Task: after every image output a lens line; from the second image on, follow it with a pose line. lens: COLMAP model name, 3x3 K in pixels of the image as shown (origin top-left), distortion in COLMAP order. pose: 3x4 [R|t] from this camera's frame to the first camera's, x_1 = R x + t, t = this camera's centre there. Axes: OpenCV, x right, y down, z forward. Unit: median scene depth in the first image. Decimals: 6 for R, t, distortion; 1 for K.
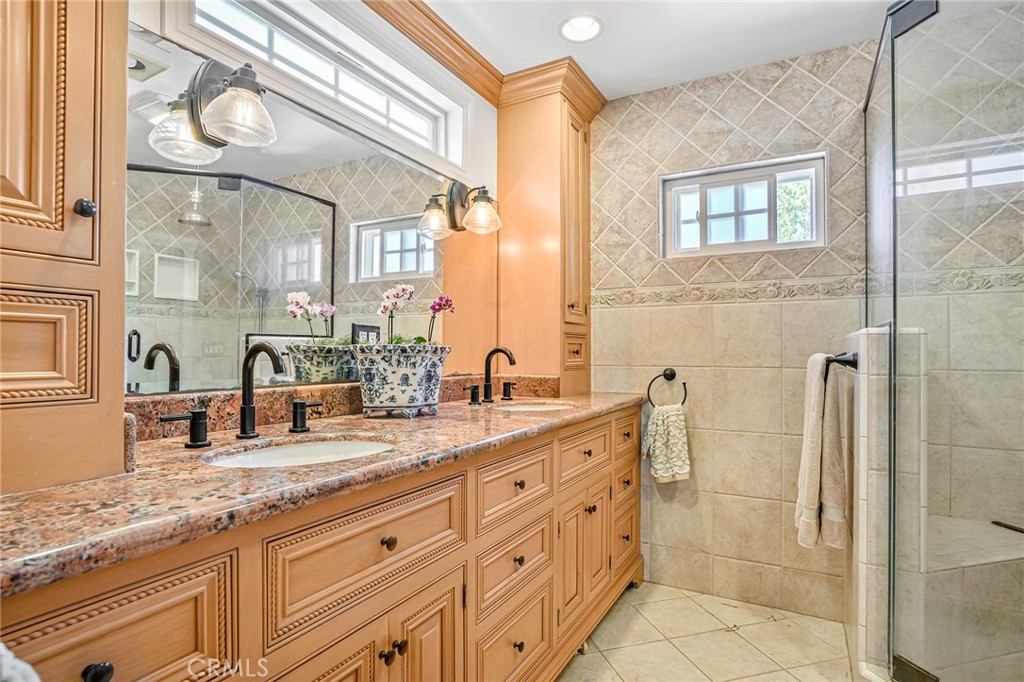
lens RADIAL K [[522.1, 0, 509.7], [0, 522.1, 348.9], [0, 0, 1]] dist [-0.022466, 0.005325]
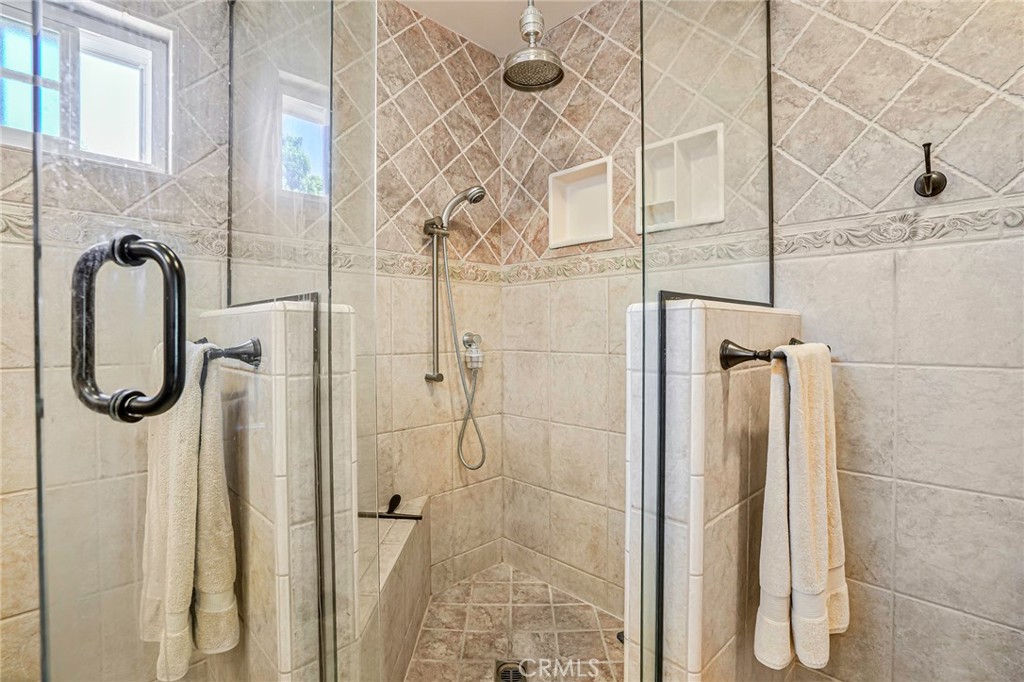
lens RADIAL K [[475.0, 0, 510.1], [0, 475.0, 342.1], [0, 0, 1]] dist [-0.024965, 0.003288]
pose [[0.293014, -0.023833, 0.955811, 0.203089], [-0.005712, 0.999628, 0.026677, -0.006614], [-0.956091, -0.013276, 0.292769, 0.510842]]
